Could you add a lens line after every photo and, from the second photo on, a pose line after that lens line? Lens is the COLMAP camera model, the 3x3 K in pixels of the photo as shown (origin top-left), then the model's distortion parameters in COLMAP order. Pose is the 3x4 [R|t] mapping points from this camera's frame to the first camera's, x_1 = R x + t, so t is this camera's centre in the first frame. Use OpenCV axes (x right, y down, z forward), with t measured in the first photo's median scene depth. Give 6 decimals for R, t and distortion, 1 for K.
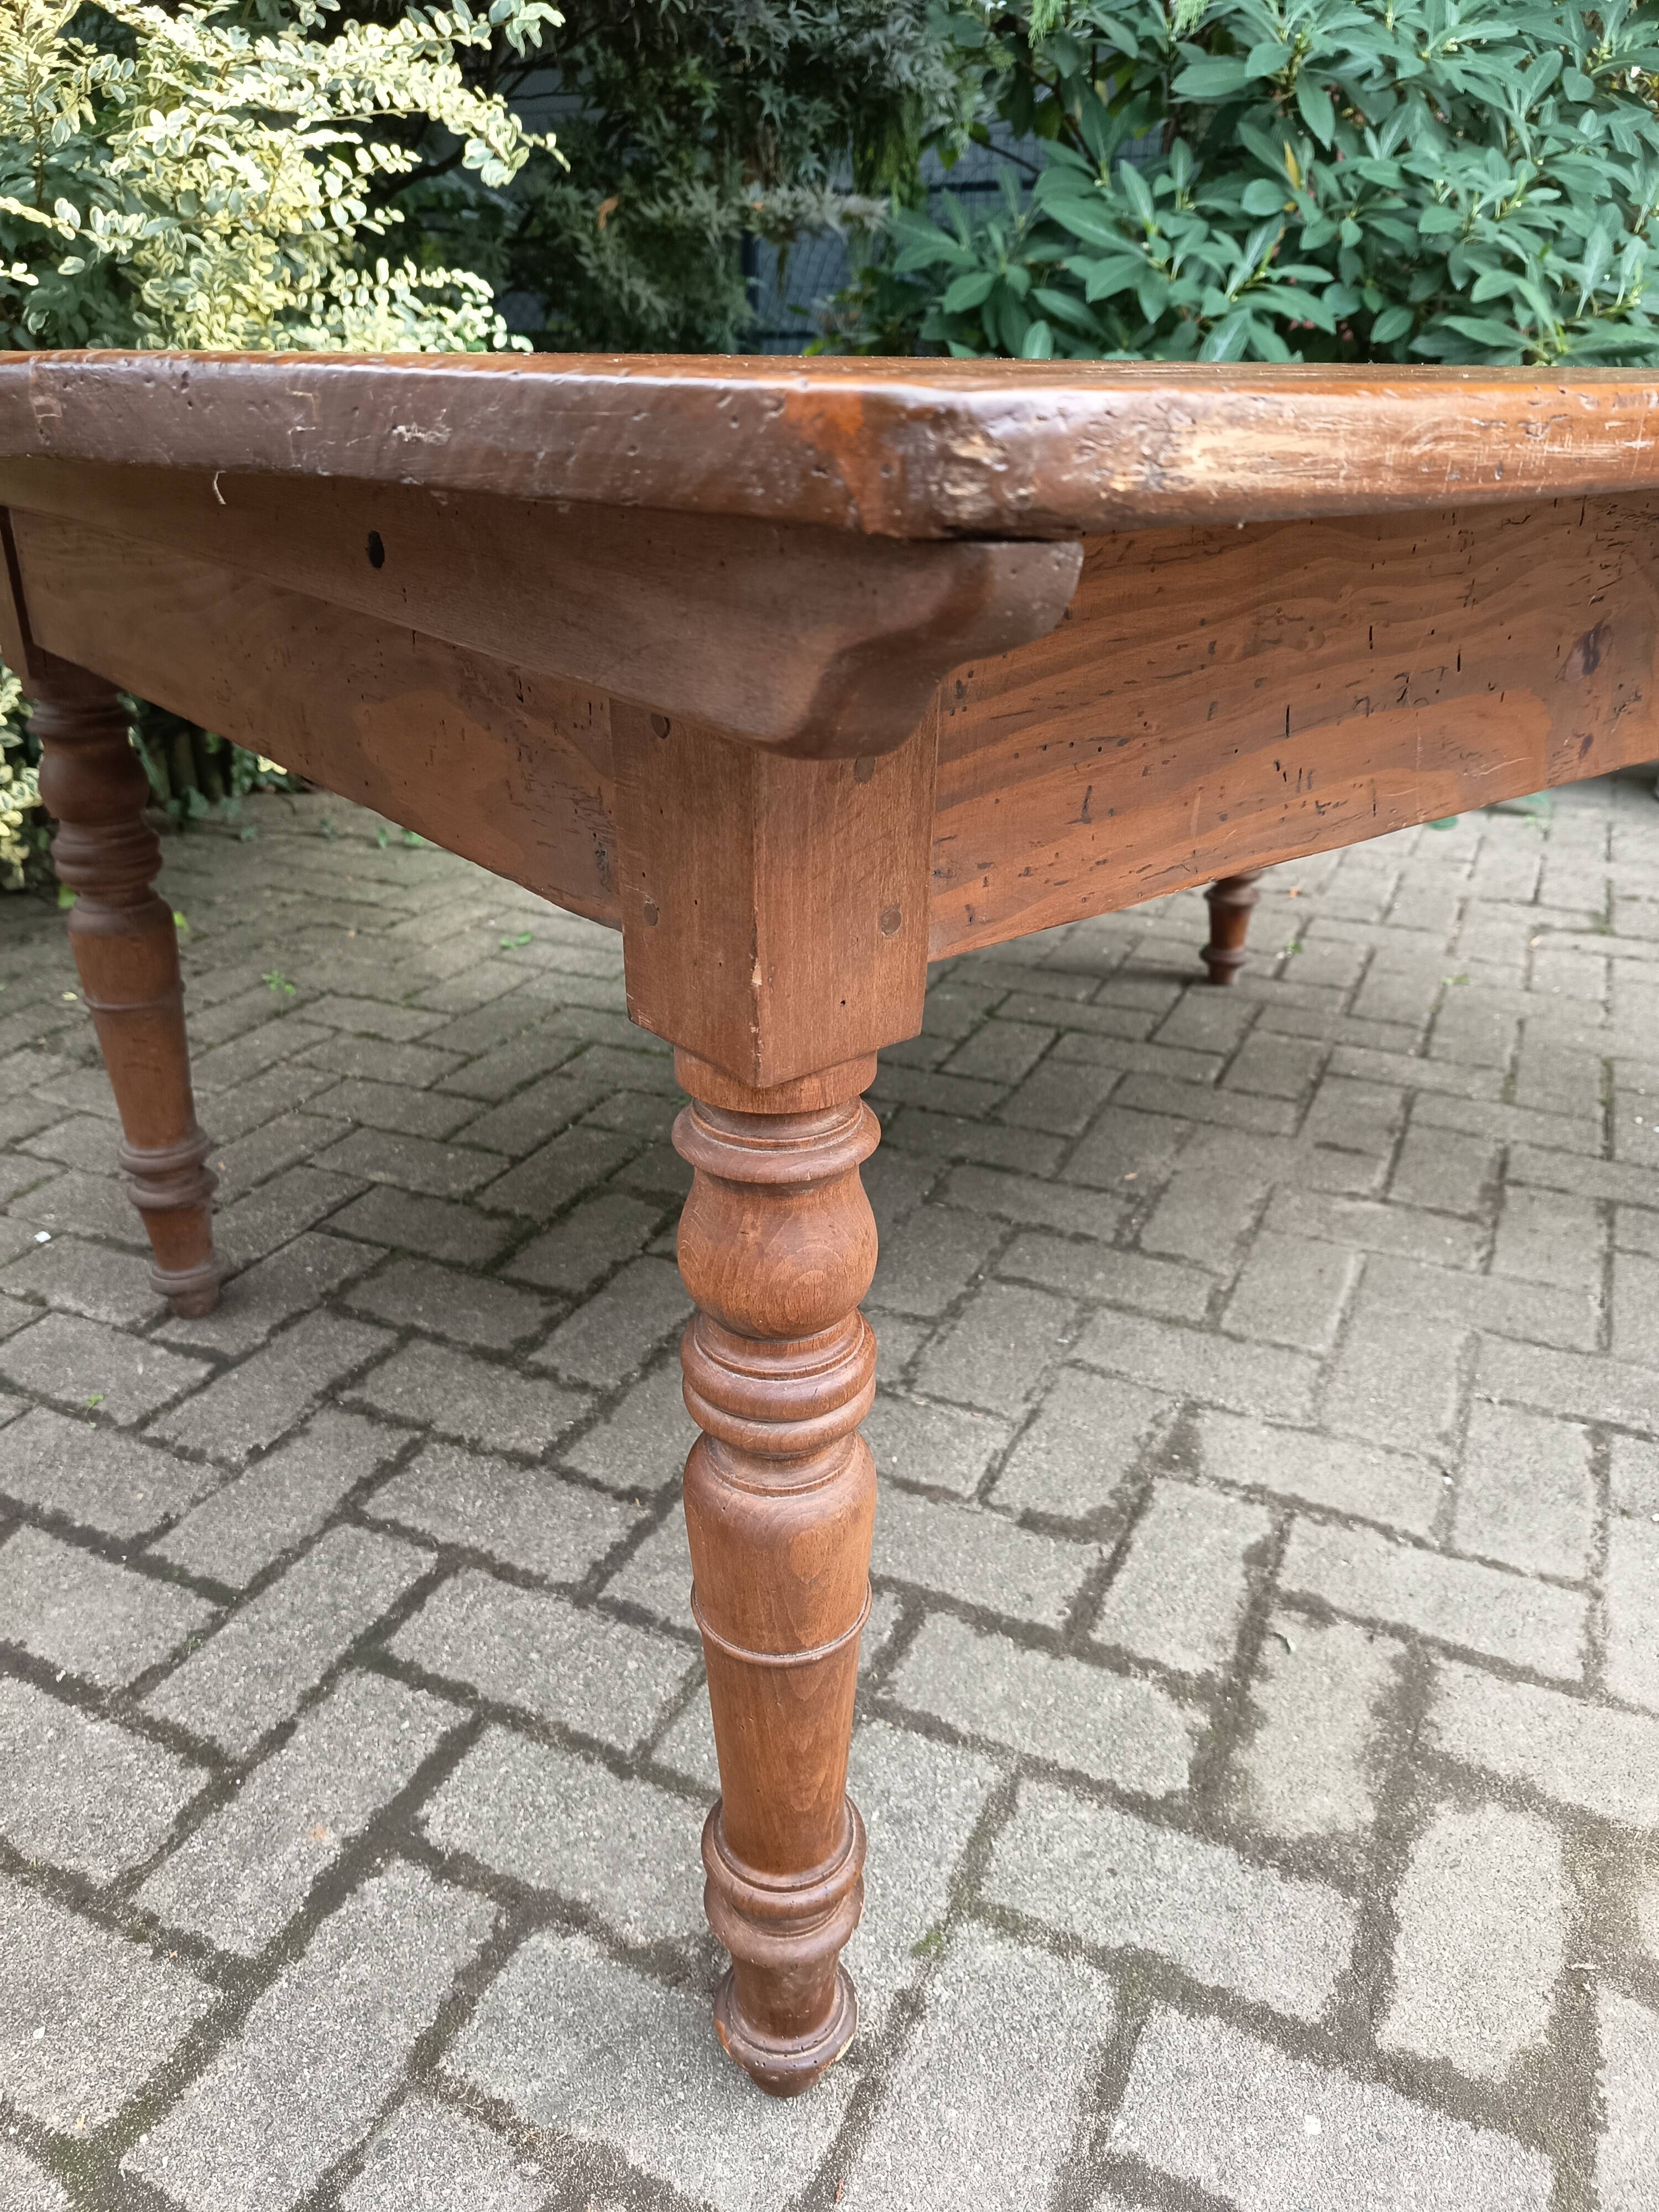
lens RADIAL K [[1599.5, 0, 833.7], [0, 1599.5, 1084.8], [0, 0, 1]] dist [0.034913, -0.051290]
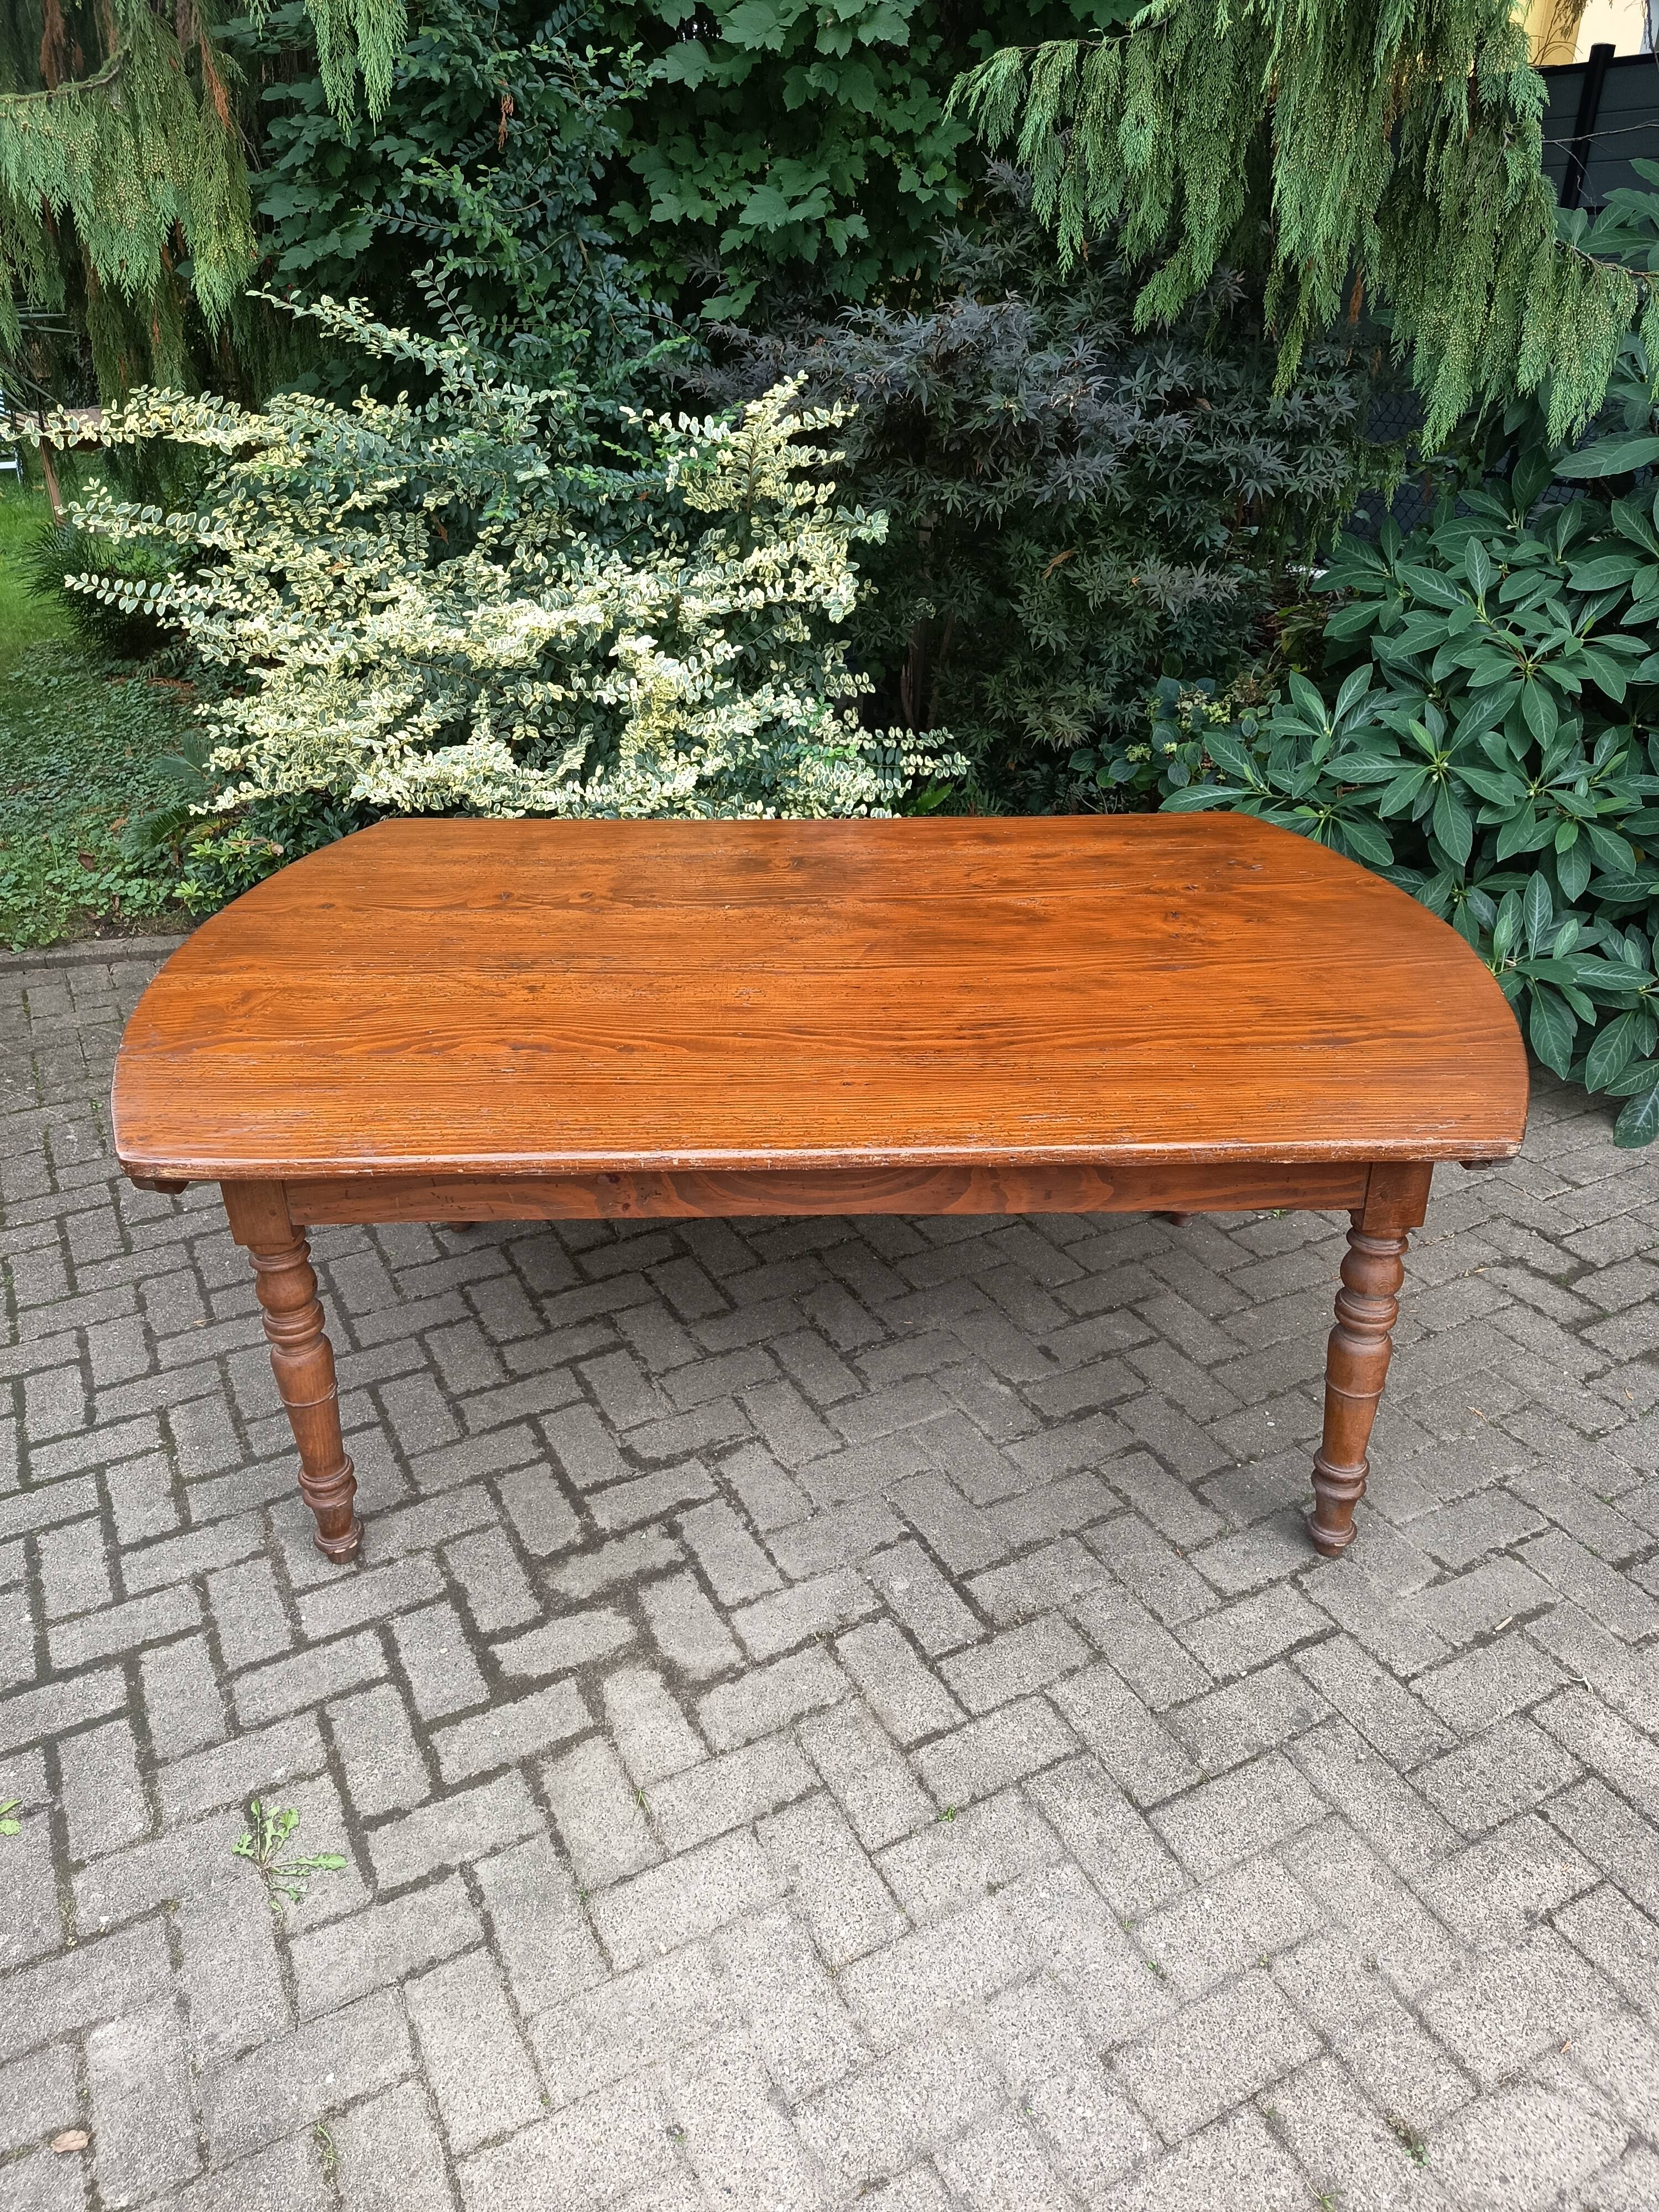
lens RADIAL K [[1594.3, 0, 812.2], [0, 1594.3, 1083.8], [0, 0, 1]] dist [0.043429, -0.061140]
pose [[0.791499, 0.263157, -0.551613, 1.520750], [-0.235130, 0.964200, 0.122605, -0.577256], [0.564130, 0.032659, 0.825040, -0.704945]]
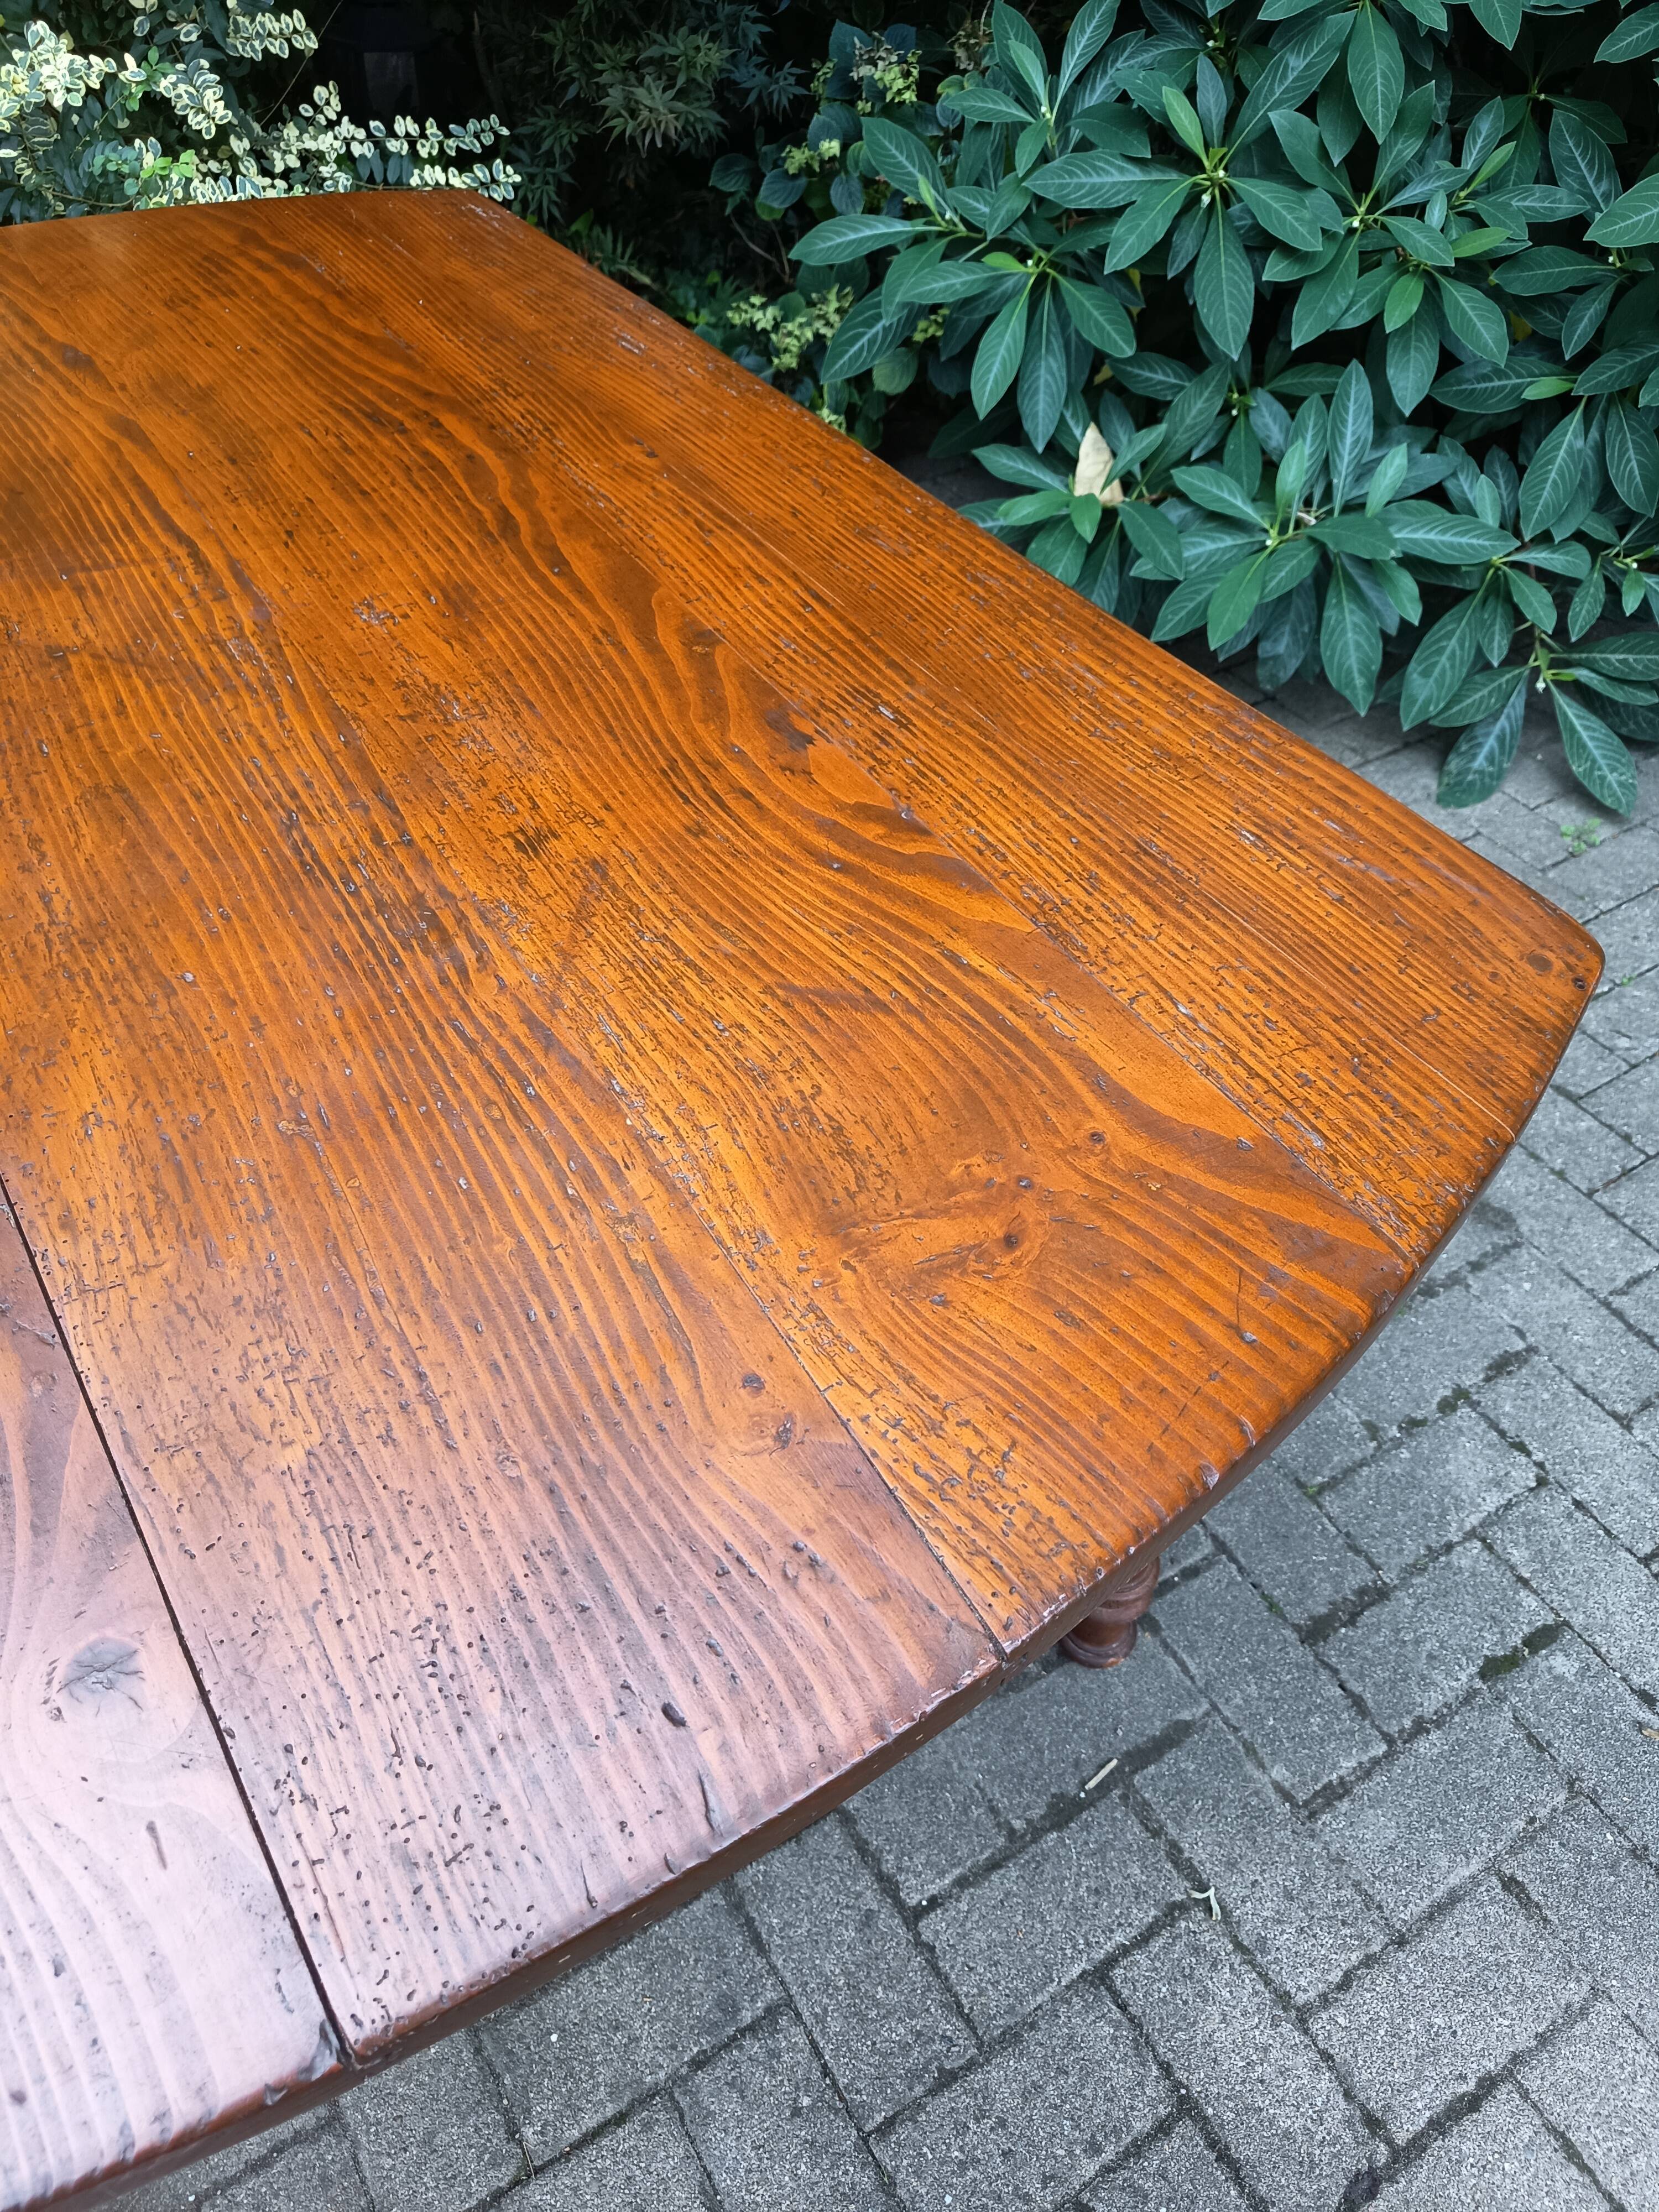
lens RADIAL K [[1643.0, 0, 837.2], [0, 1643.0, 1130.5], [0, 0, 1]] dist [-0.018268, -0.007430]
pose [[0.840090, 0.383306, -0.383830, 1.392316], [-0.217640, 0.886314, 0.408754, -0.776278], [0.496872, -0.259853, 0.828006, 0.488091]]
